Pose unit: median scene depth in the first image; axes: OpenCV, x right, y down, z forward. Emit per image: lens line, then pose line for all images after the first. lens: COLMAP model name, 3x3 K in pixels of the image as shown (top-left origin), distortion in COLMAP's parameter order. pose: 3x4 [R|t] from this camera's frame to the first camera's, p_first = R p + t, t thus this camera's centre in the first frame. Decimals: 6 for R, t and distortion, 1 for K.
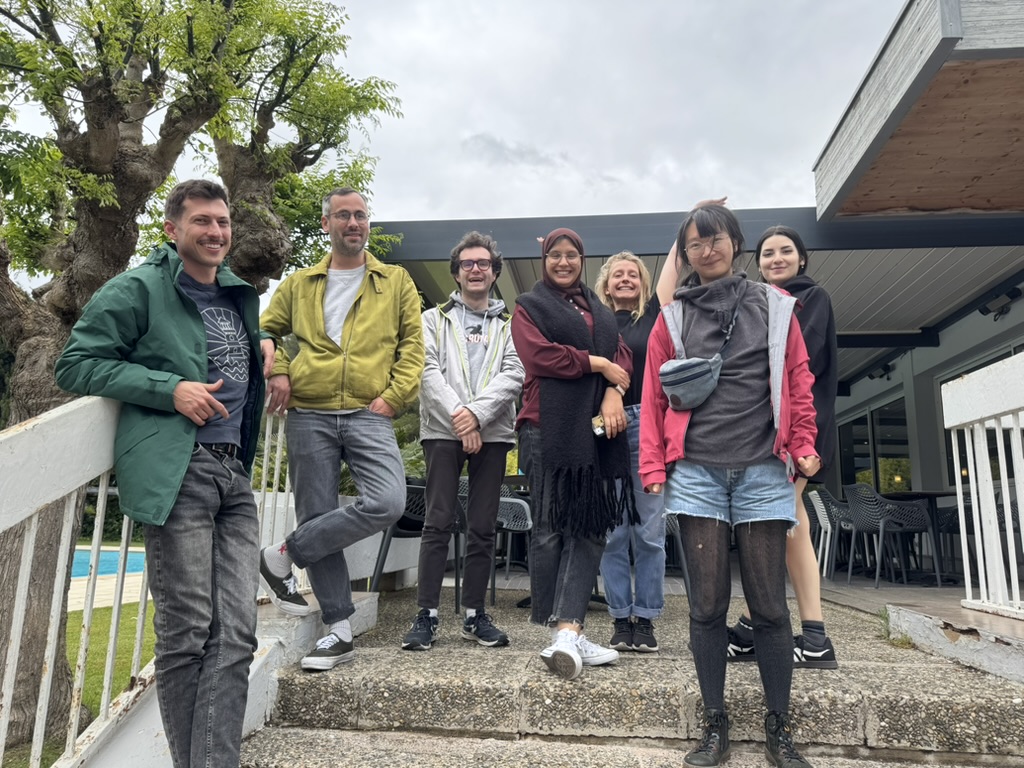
lens RADIAL K [[718.4, 0, 512.5], [0, 718.4, 388.1], [0, 0, 1]] dist [0.017204, -0.018638]
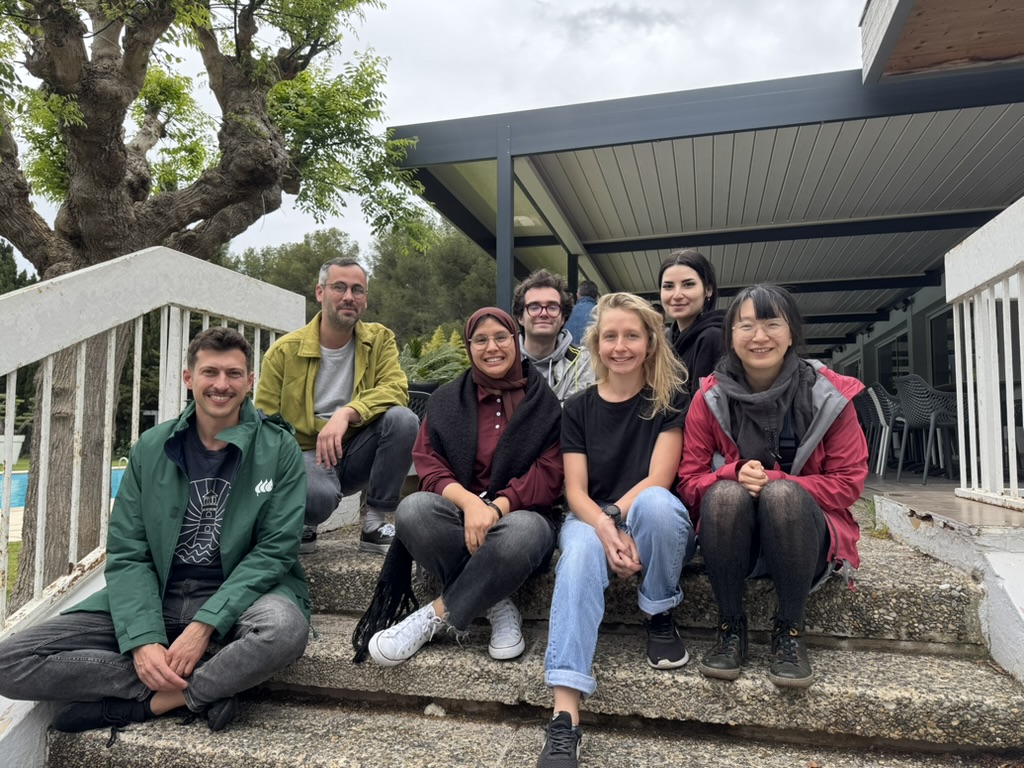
lens RADIAL K [[718.4, 0, 512.3], [0, 718.4, 389.9], [0, 0, 1]] dist [0.017204, -0.018638]
pose [[0.990302, -0.033775, -0.134761, 0.166809], [0.049827, 0.991813, 0.117579, 0.028201], [0.129687, -0.123153, 0.983877, 0.030106]]
